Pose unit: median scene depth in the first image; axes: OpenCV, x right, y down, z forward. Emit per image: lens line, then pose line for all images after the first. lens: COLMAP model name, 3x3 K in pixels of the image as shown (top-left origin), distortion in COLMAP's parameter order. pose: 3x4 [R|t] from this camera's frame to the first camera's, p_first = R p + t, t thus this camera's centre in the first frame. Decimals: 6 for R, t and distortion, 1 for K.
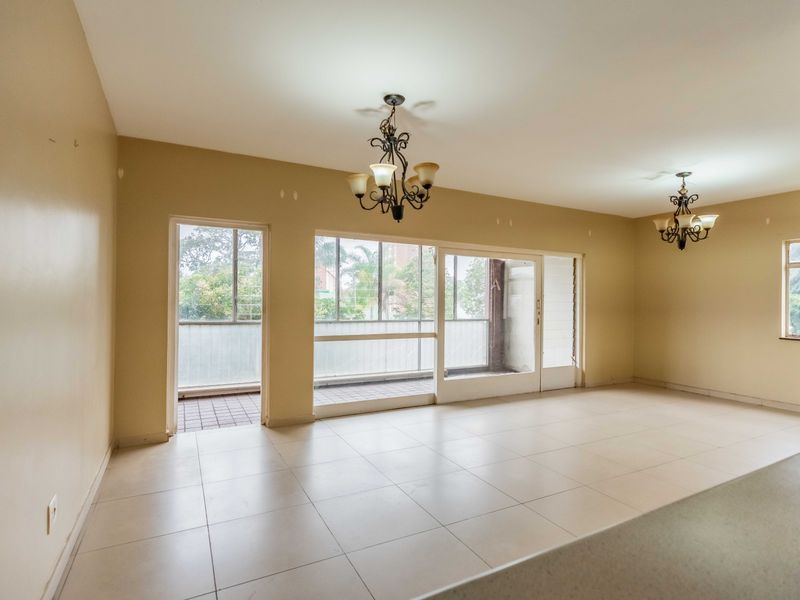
lens RADIAL K [[415.2, 0, 396.7], [0, 415.2, 294.7], [0, 0, 1]] dist [-0.004830, 0.003451]
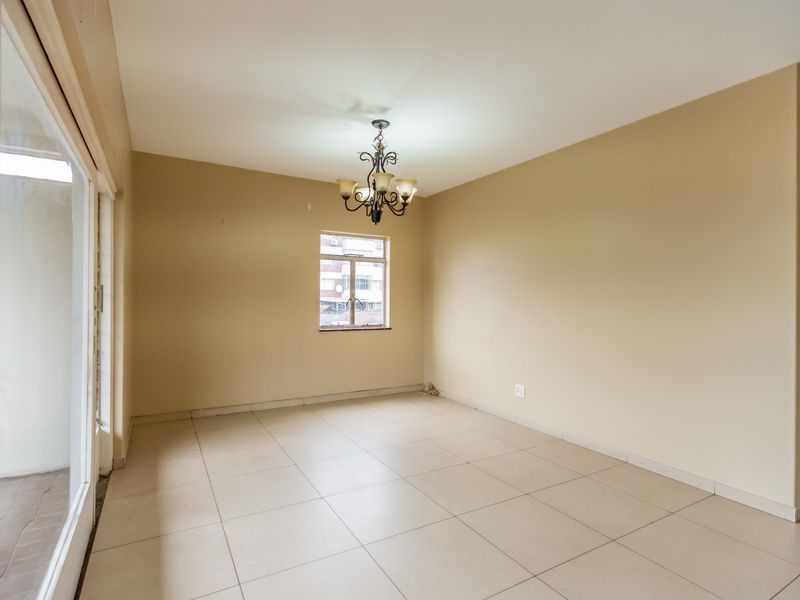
lens RADIAL K [[415.2, 0, 401.0], [0, 415.2, 295.4], [0, 0, 1]] dist [-0.004830, 0.003451]
pose [[-0.044880, -0.006449, 0.998972, -0.046982], [-0.022597, 0.999730, 0.005438, 0.011364], [-0.998737, -0.022330, -0.045013, 0.738254]]
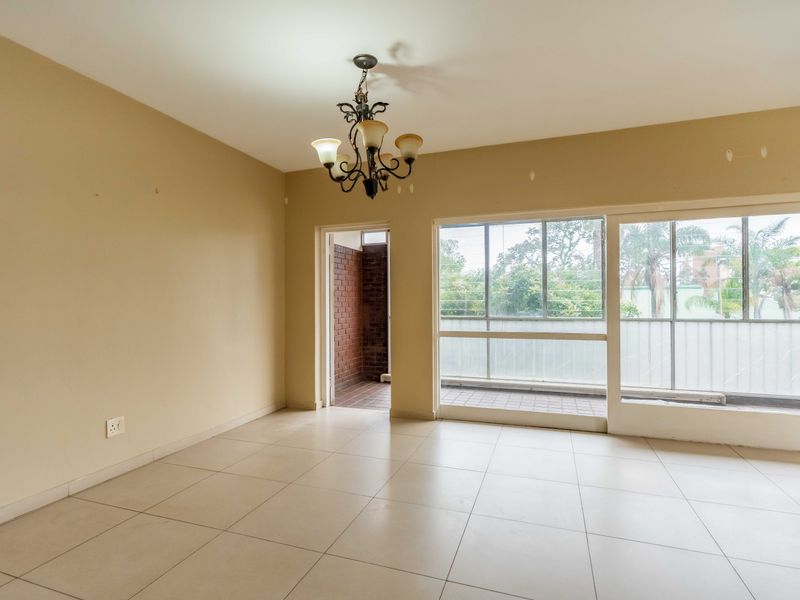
lens RADIAL K [[415.2, 0, 401.6], [0, 415.2, 298.8], [0, 0, 1]] dist [-0.004830, 0.003451]
pose [[0.681658, -0.016207, -0.731491, 0.329900], [0.024683, 0.999695, 0.000851, 0.016748], [0.731254, -0.018635, 0.681851, 0.216238]]
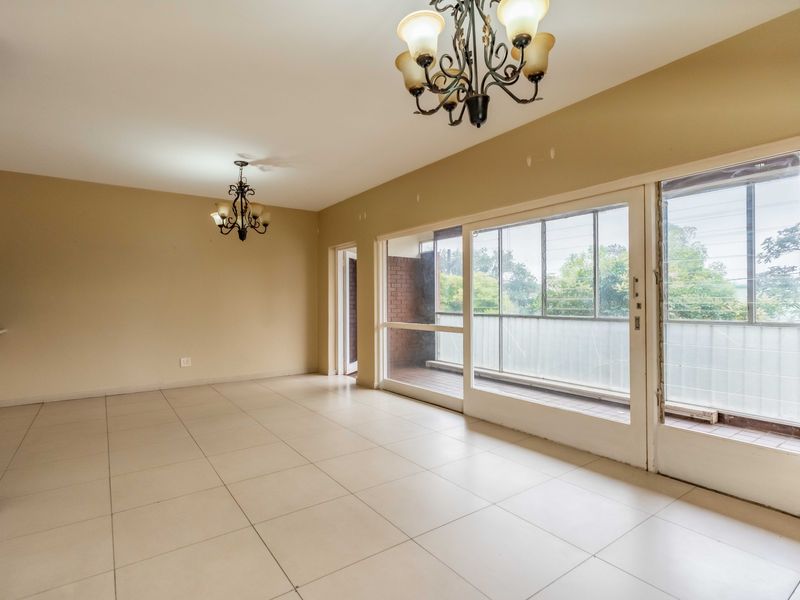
lens RADIAL K [[415.2, 0, 402.9], [0, 415.2, 293.6], [0, 0, 1]] dist [-0.004830, 0.003451]
pose [[0.152476, -0.029563, -0.987865, 0.779108], [0.023580, 0.999377, -0.026268, 0.036260], [0.988026, -0.019289, 0.153078, 0.653508]]
